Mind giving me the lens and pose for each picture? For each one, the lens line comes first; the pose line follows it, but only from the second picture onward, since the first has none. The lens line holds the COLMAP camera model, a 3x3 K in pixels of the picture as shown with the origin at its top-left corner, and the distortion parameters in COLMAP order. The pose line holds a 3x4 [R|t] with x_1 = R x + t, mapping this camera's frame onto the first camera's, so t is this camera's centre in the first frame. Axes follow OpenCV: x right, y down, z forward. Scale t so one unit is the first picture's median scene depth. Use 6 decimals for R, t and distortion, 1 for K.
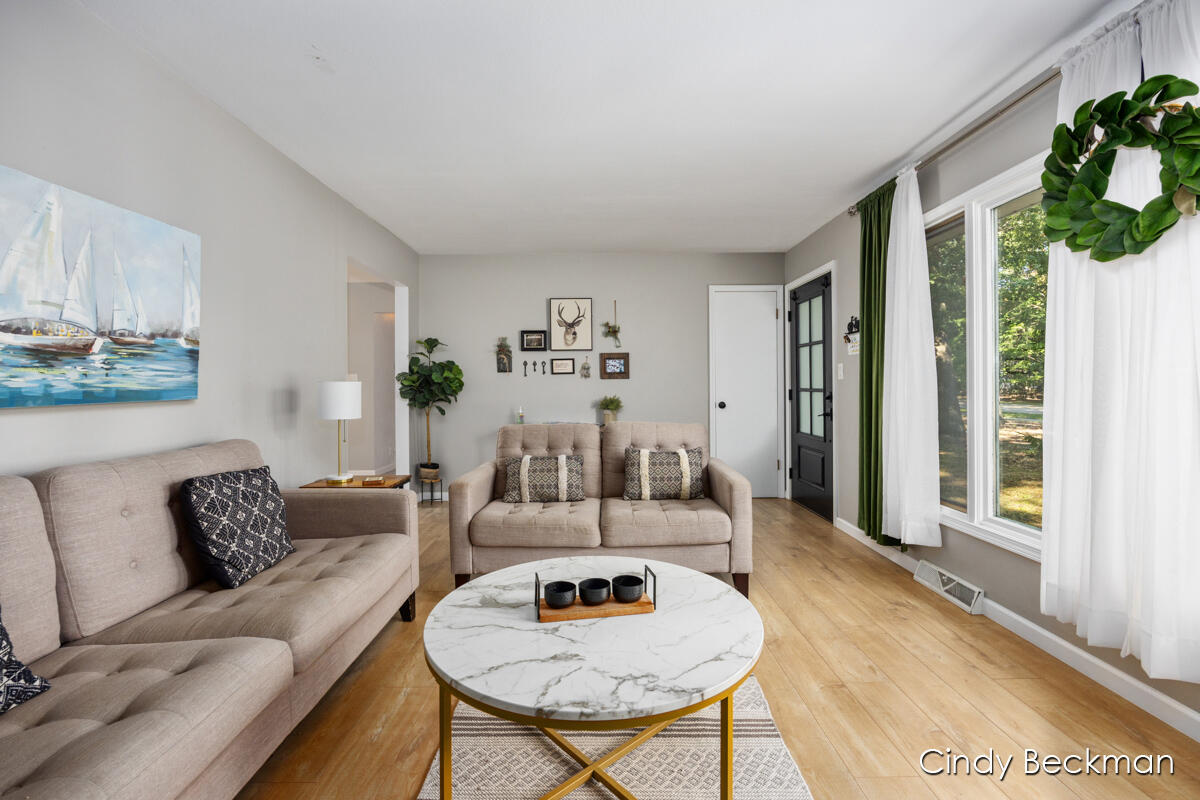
lens RADIAL K [[519.4, 0, 597.0], [0, 519.4, 395.3], [0, 0, 1]] dist [-0.000792, 0.000038]
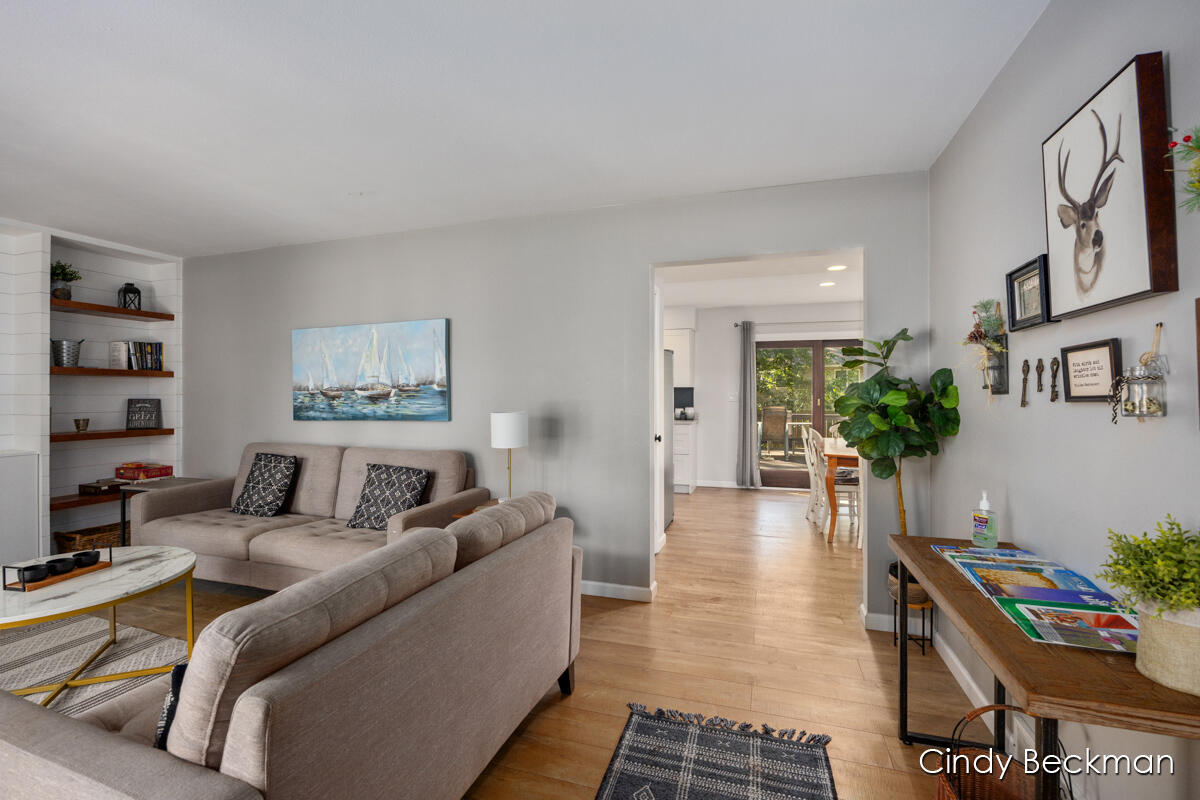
lens RADIAL K [[519.4, 0, 598.4], [0, 519.4, 395.2], [0, 0, 1]] dist [-0.000792, 0.000038]
pose [[-0.311051, 0.008488, -0.950355, 0.710313], [-0.014434, 0.999803, 0.013654, -0.119449], [0.950284, 0.017964, -0.310867, 2.282608]]
